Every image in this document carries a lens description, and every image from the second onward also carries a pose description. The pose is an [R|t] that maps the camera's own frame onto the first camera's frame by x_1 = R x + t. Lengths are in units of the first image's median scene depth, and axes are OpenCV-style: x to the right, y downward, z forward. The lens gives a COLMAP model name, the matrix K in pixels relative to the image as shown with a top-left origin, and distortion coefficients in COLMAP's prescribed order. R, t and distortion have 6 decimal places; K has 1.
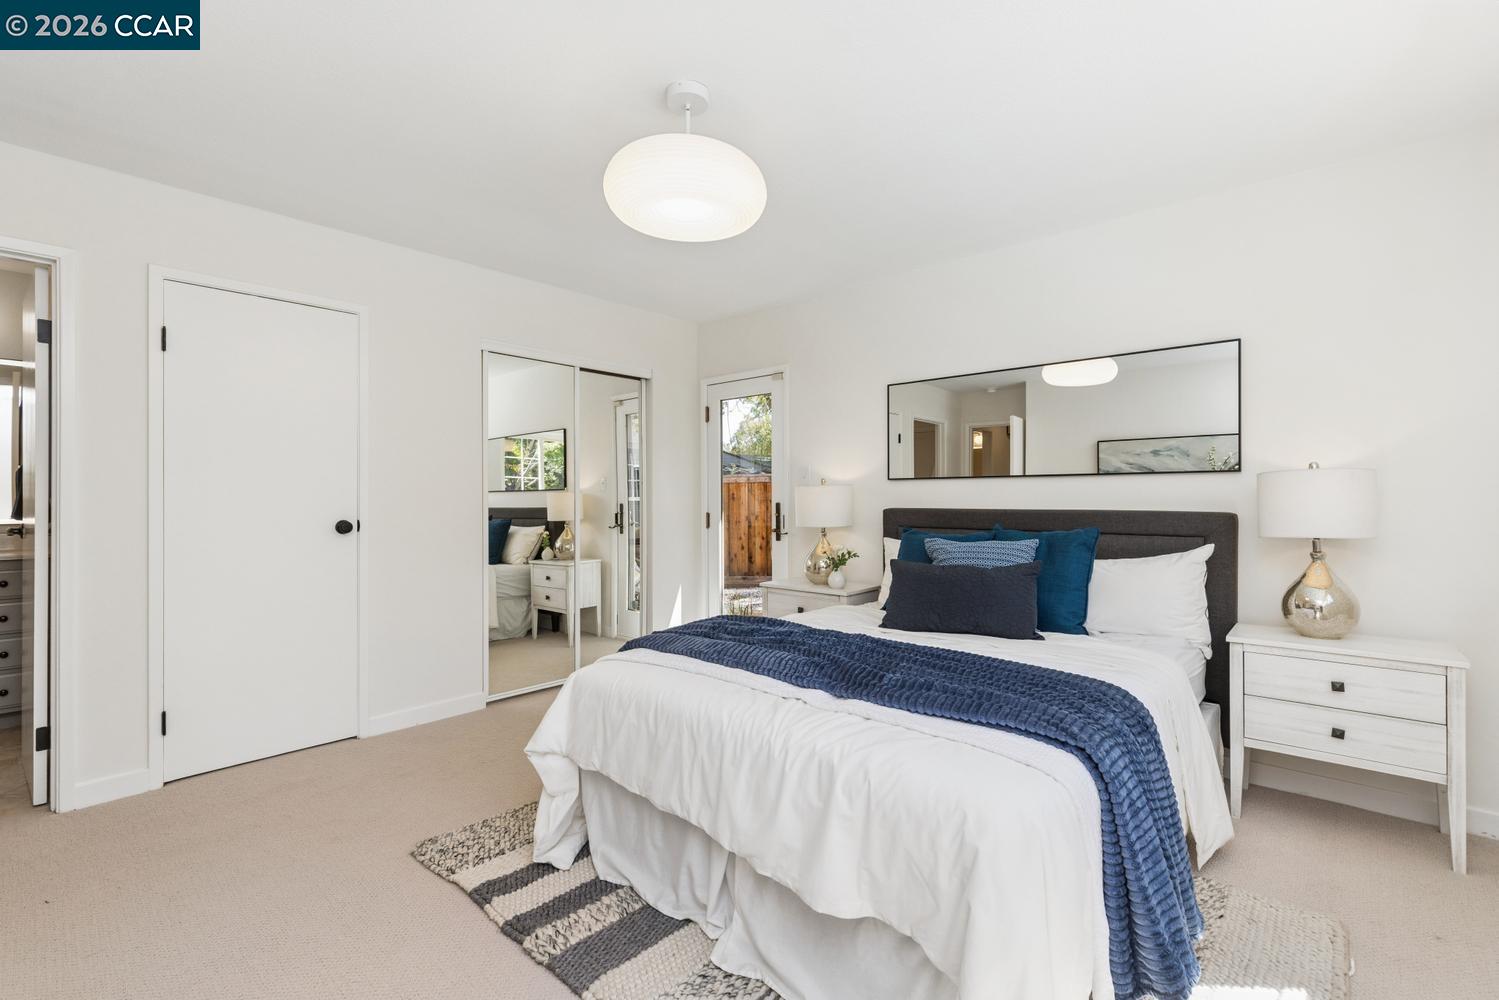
lens RADIAL K [[699.1, 0, 766.7], [0, 699.1, 504.6], [0, 0, 1]] dist [0.061801, -0.000131]
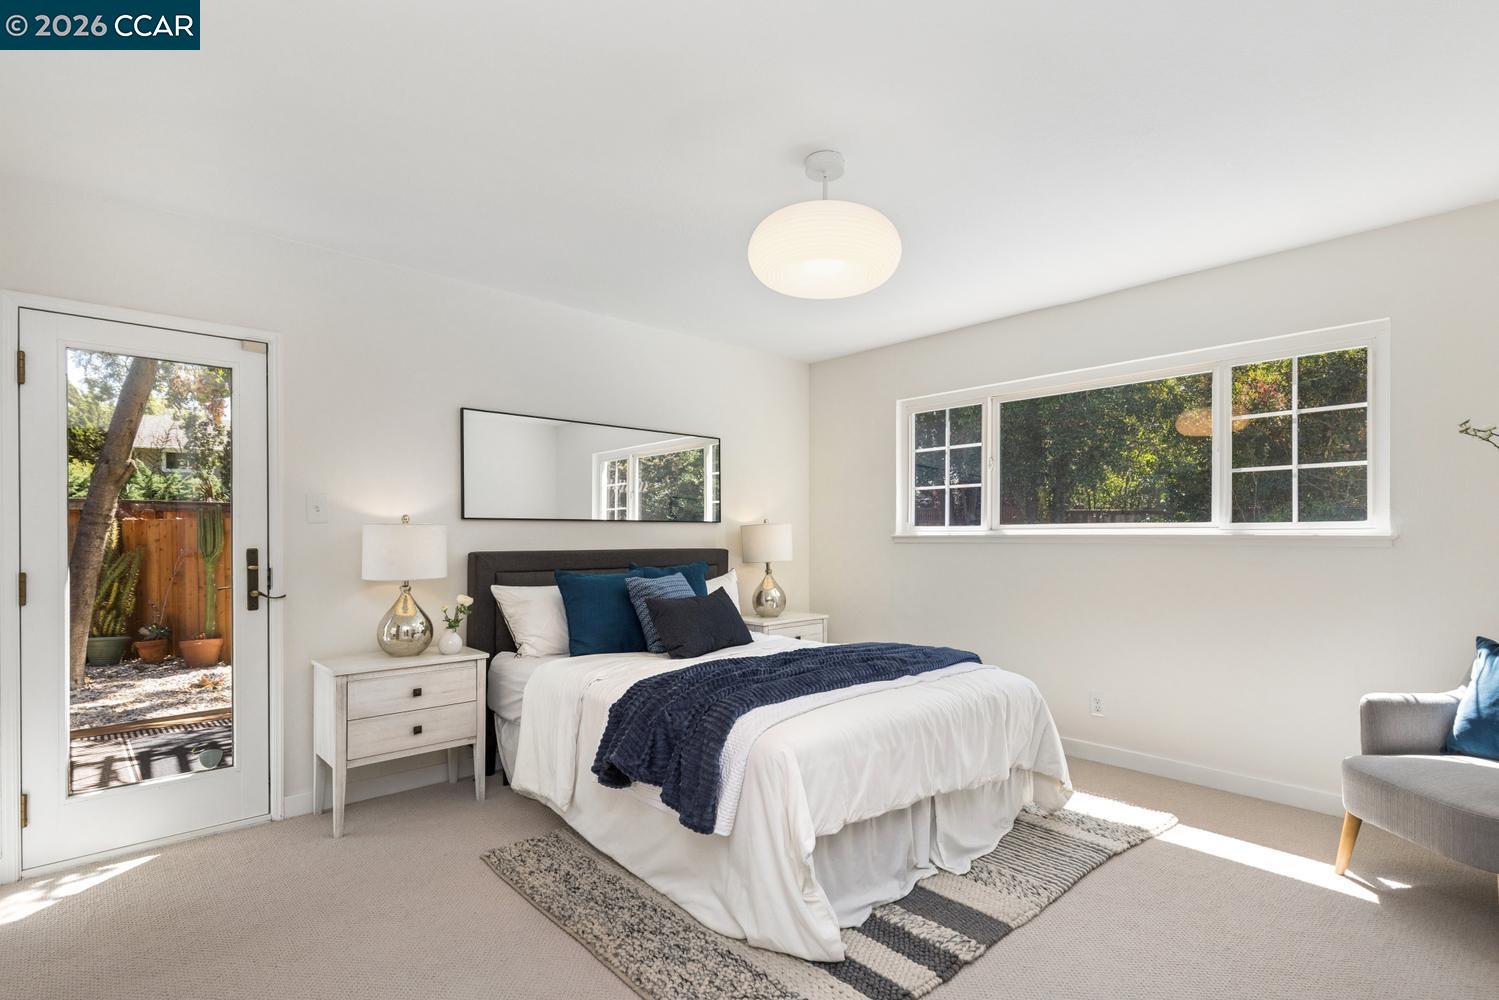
lens RADIAL K [[692.0, 0, 750.7], [0, 692.0, 542.1], [0, 0, 1]] dist [0.001114, 0.000002]
pose [[0.082706, 0.002387, 0.996571, -0.515748], [0.012159, 0.999920, -0.003404, 0.000971], [-0.996500, 0.012398, 0.082671, 0.462035]]
